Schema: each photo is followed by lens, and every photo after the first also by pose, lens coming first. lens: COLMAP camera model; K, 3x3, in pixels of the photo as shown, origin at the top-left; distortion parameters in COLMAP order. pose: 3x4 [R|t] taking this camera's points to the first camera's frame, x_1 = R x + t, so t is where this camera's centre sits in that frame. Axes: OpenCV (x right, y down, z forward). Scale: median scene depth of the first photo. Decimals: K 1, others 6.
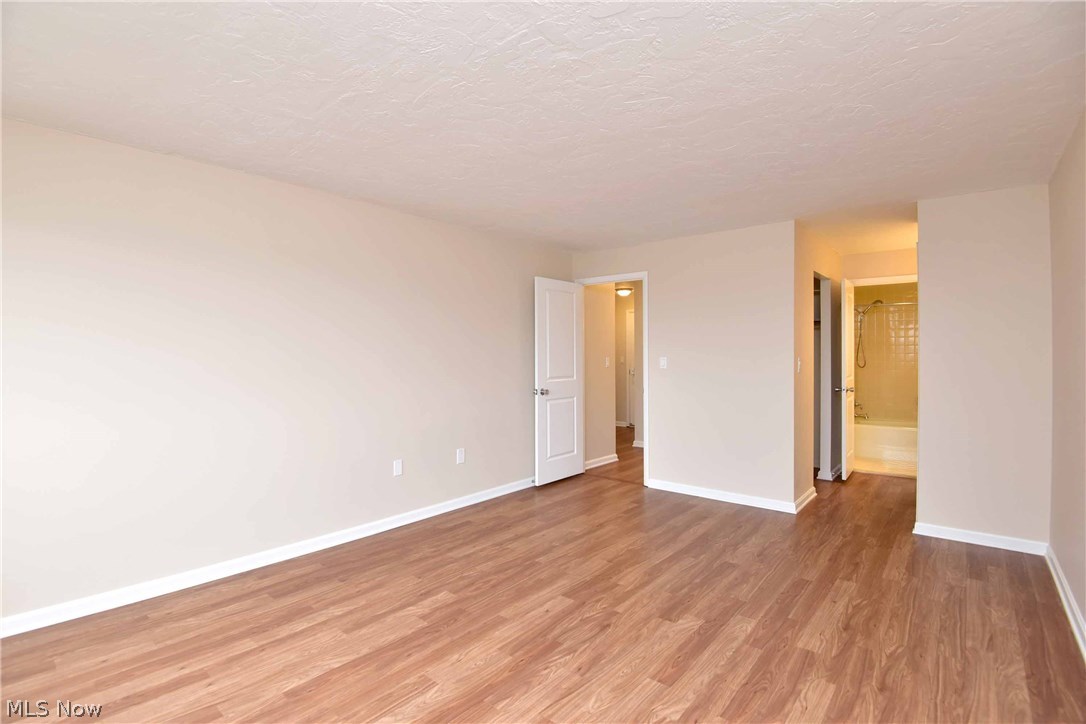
lens RADIAL K [[528.9, 0, 541.5], [0, 528.9, 362.1], [0, 0, 1]] dist [-0.032076, -0.003662]
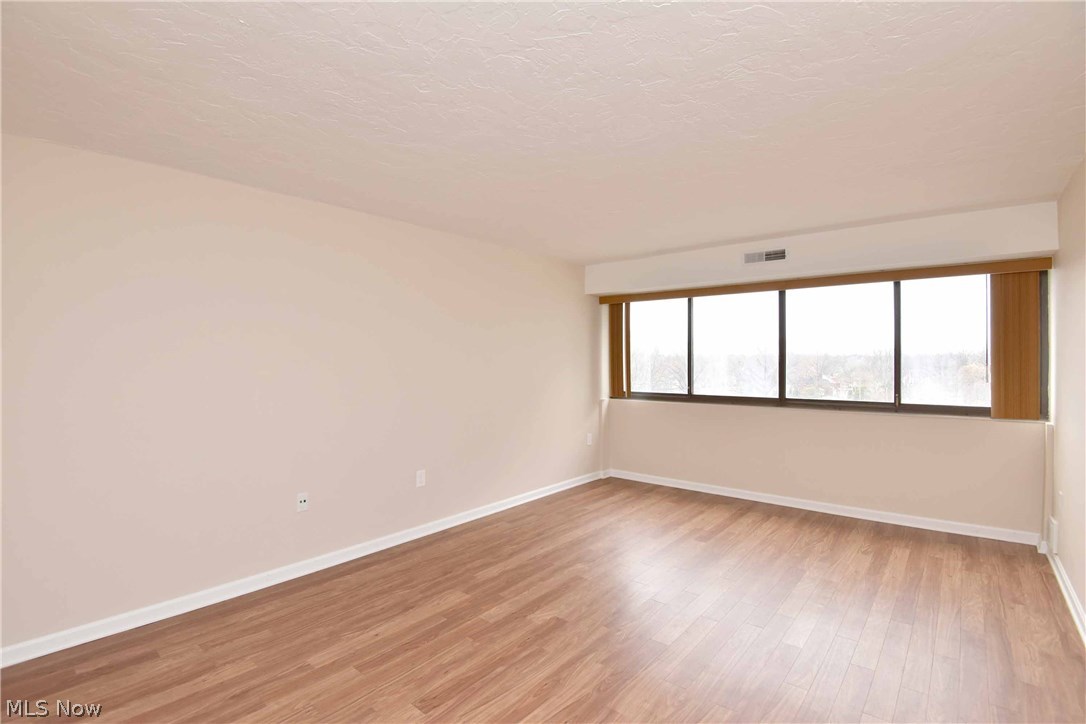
lens RADIAL K [[528.9, 0, 544.3], [0, 528.9, 358.0], [0, 0, 1]] dist [-0.032076, -0.003662]
pose [[-0.999993, 0.001840, 0.003152, 0.267906], [0.001877, 0.999927, 0.011904, -0.060441], [-0.003130, 0.011910, -0.999924, 2.072178]]
